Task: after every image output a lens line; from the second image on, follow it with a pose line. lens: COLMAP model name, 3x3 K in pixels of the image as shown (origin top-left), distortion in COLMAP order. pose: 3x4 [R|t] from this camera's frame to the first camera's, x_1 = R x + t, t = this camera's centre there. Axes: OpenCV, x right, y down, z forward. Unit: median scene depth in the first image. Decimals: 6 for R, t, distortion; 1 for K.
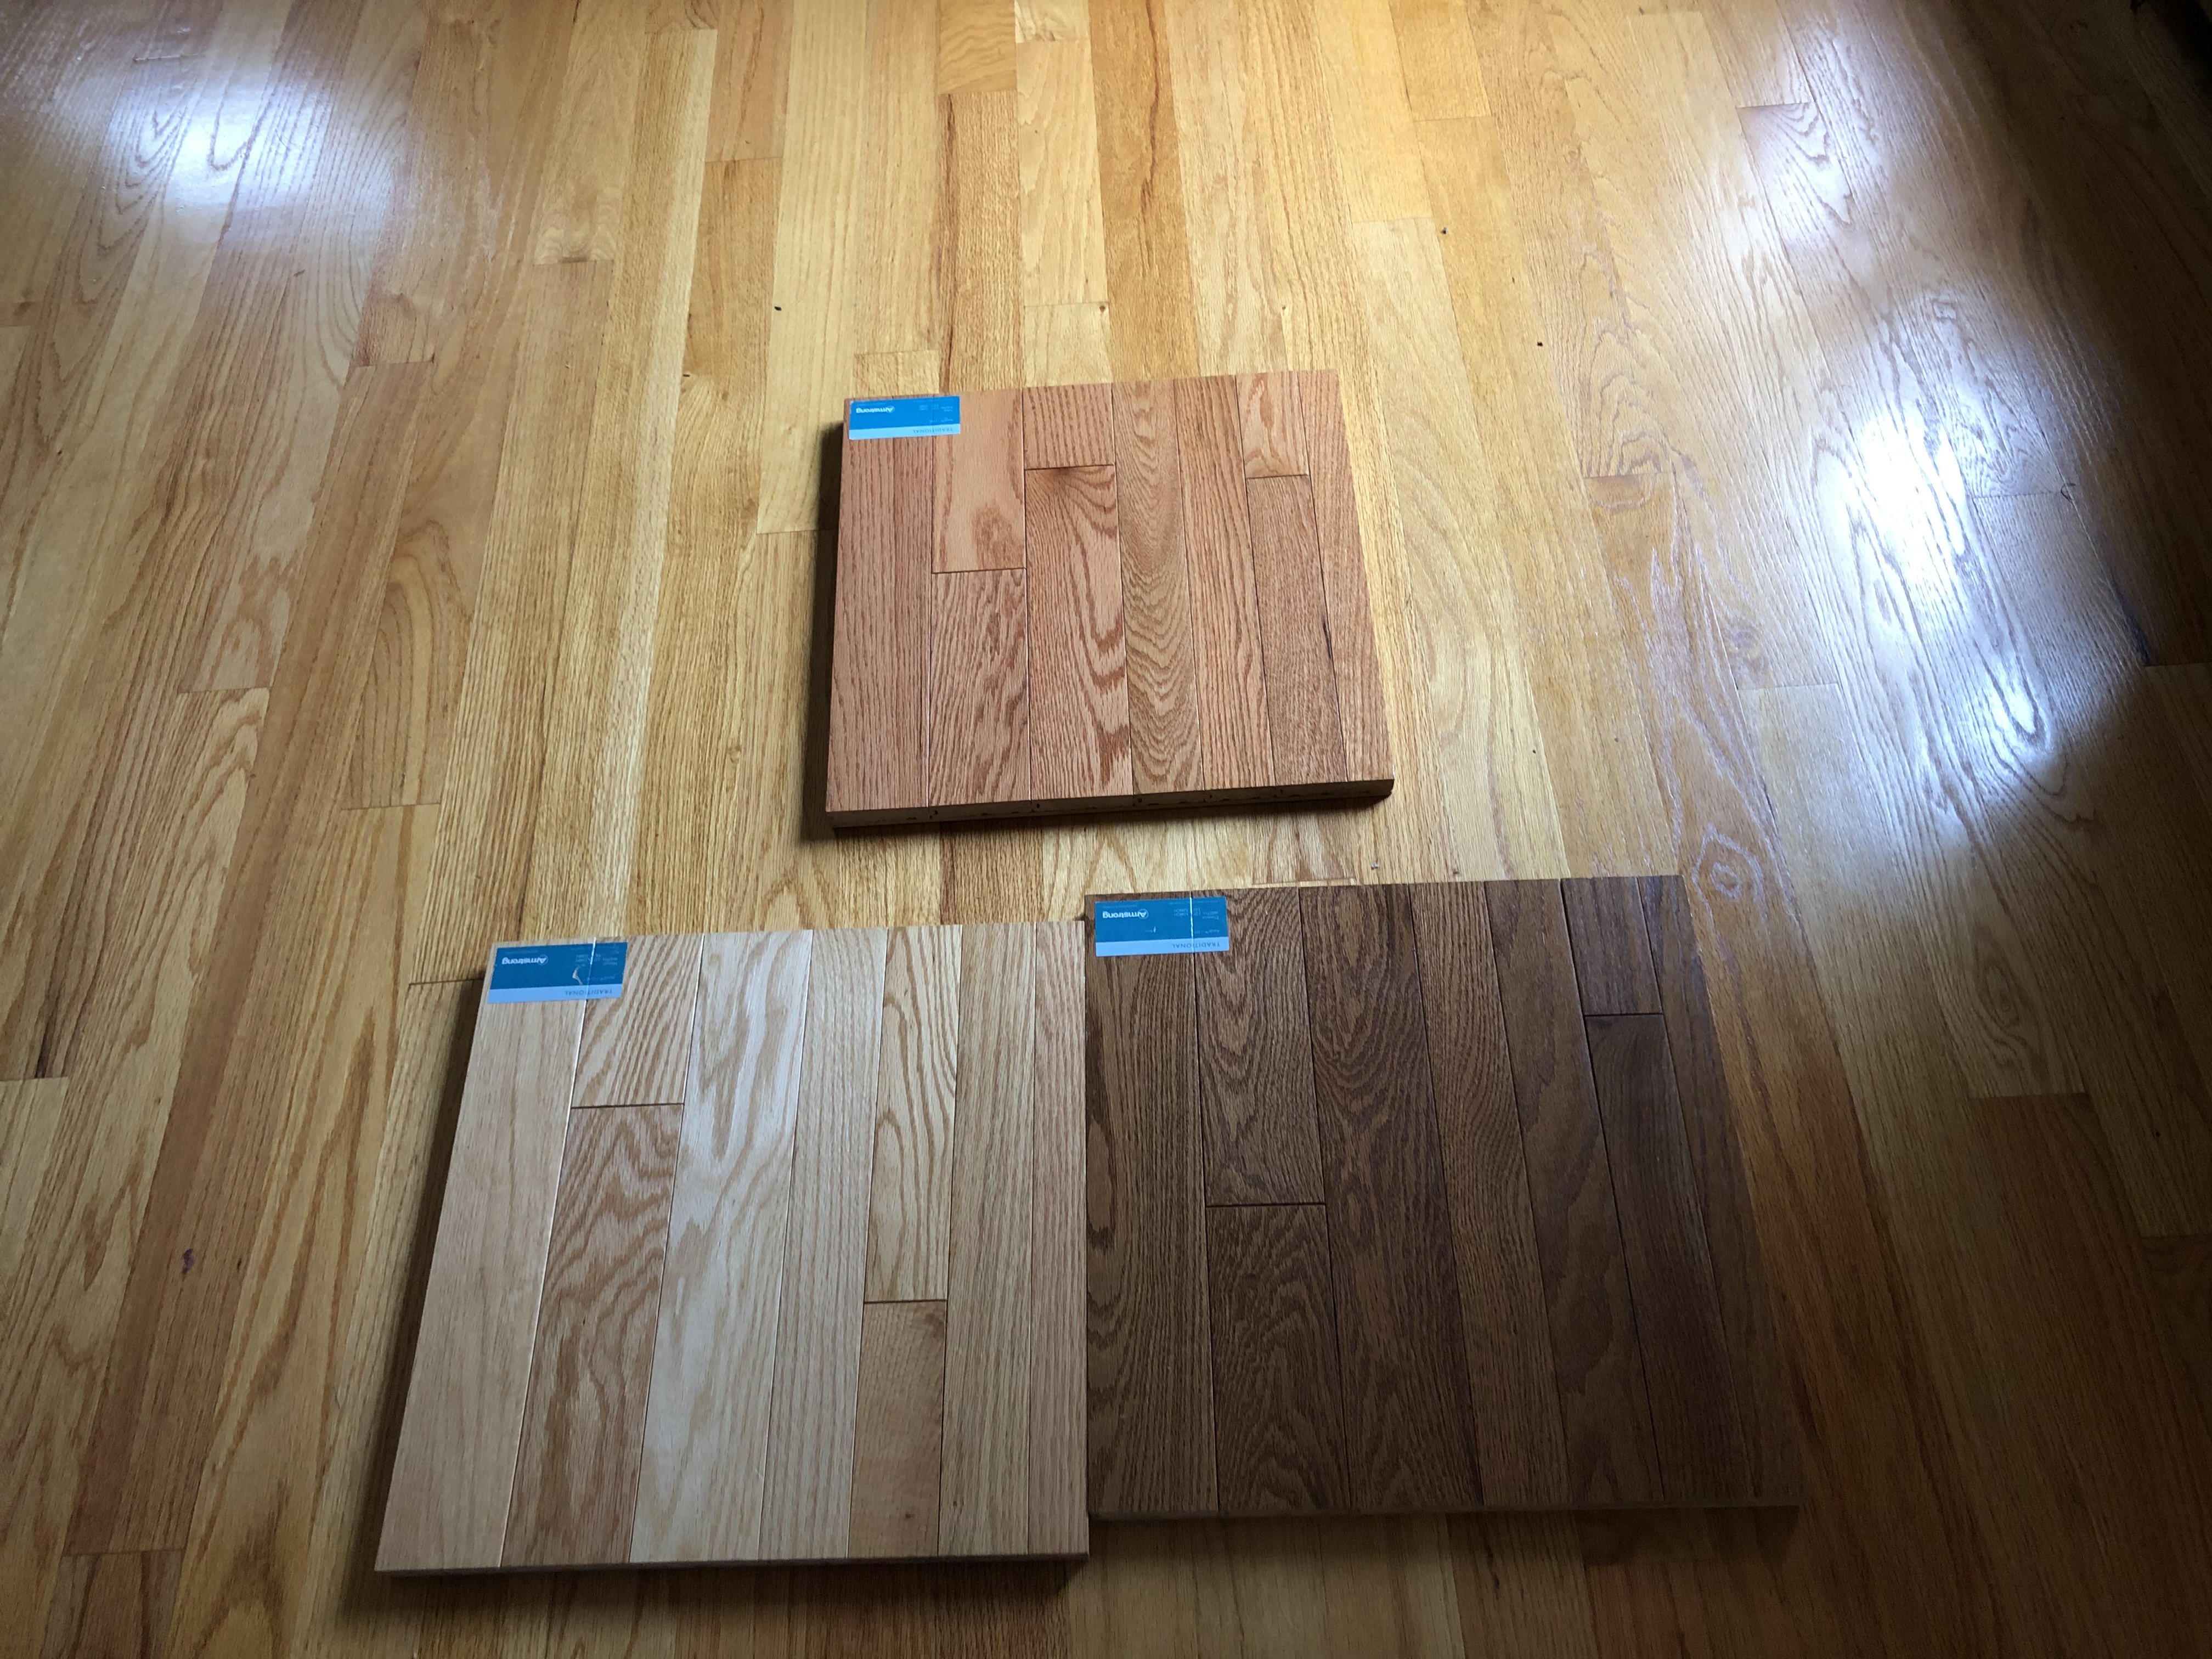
lens RADIAL K [[1815.7, 0, 1106.0], [0, 1815.7, 829.5], [0, 0, 1]] dist [0.065534, -0.094093]
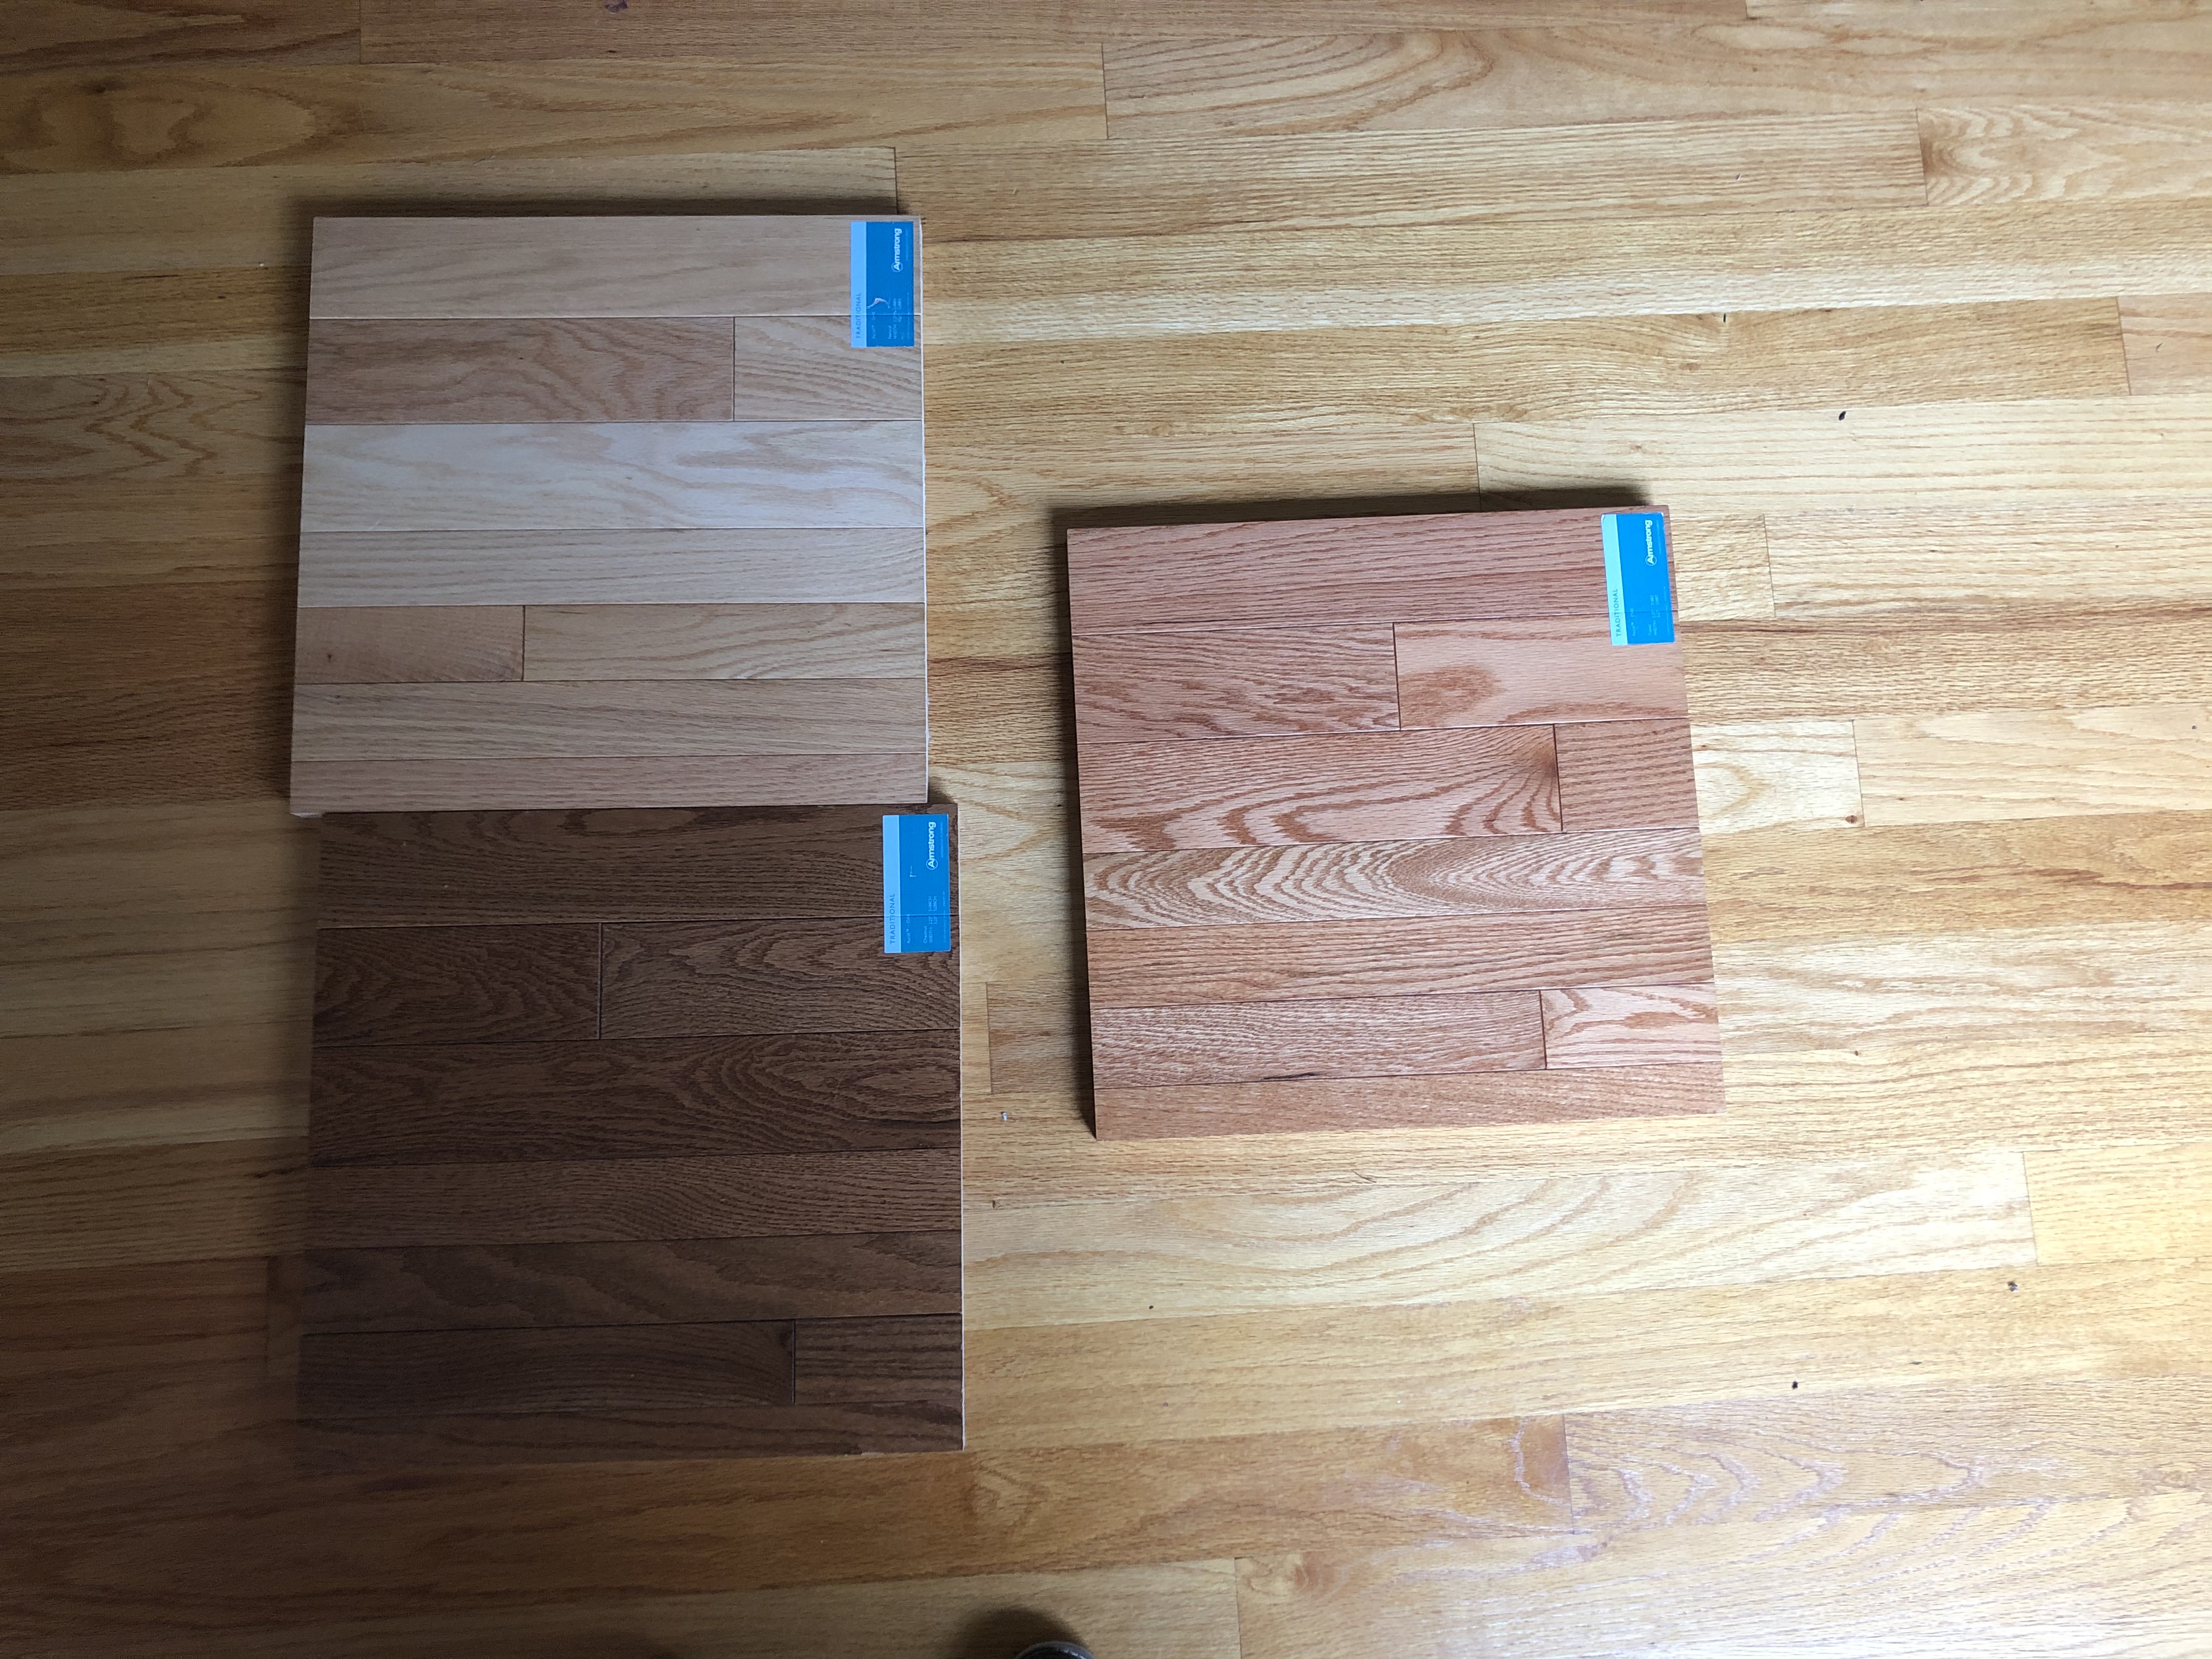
lens RADIAL K [[1792.6, 0, 1106.0], [0, 1792.6, 829.5], [0, 0, 1]] dist [0.021758, 0.003915]
pose [[0.010530, 0.995106, -0.098255, 0.087227], [-0.870720, 0.057439, 0.488414, -0.448794], [0.491667, 0.080410, 0.867063, 0.209819]]
